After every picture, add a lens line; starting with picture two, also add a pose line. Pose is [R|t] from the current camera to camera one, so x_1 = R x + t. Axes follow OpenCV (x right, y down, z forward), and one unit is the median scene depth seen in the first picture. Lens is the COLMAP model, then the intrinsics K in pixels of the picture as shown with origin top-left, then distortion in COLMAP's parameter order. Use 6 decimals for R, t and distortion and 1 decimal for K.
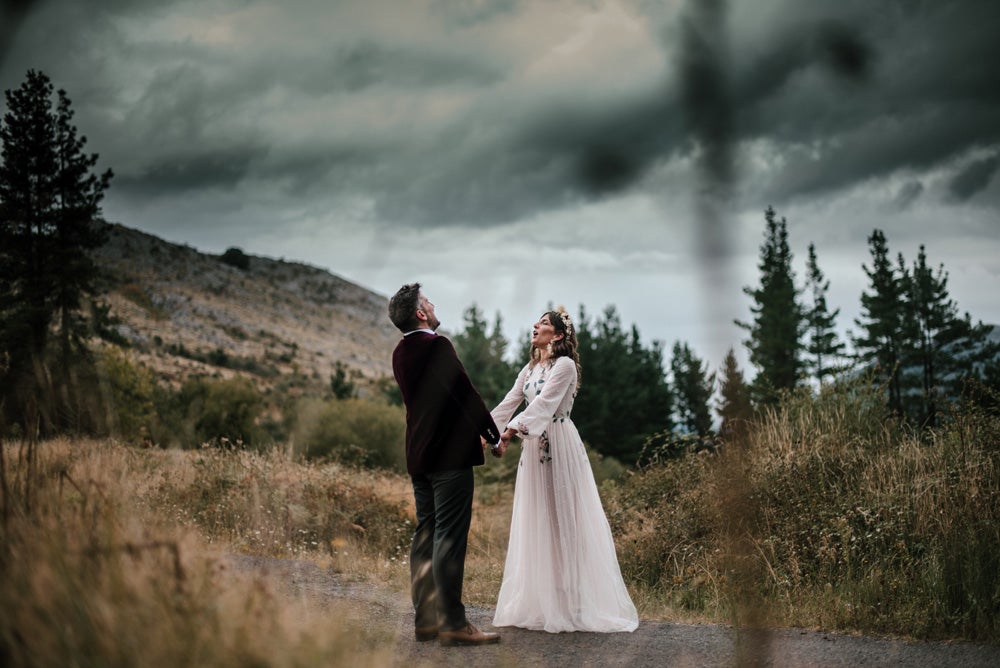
lens RADIAL K [[1512.2, 0, 534.2], [0, 1512.2, 337.5], [0, 0, 1]] dist [-0.141024, 0.170720]
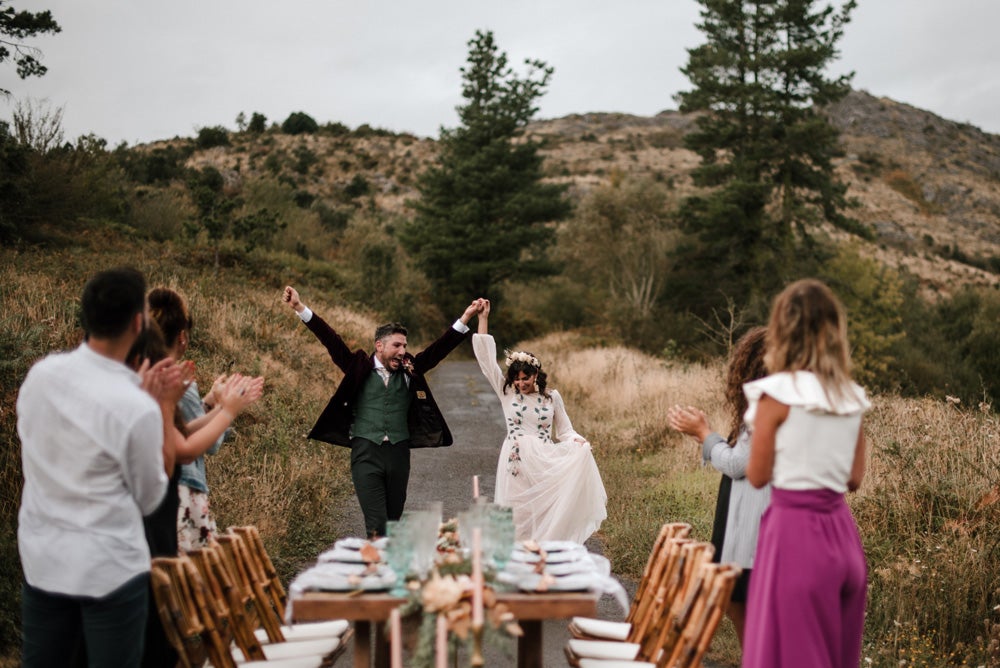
lens RADIAL K [[1512.2, 0, 534.2], [0, 1512.2, 337.5], [0, 0, 1]] dist [-0.141024, 0.170720]
pose [[0.868316, 0.055624, -0.492882, -0.036523], [-0.026340, 0.997461, 0.066164, 0.006932], [0.495311, -0.044469, 0.867577, 0.205075]]
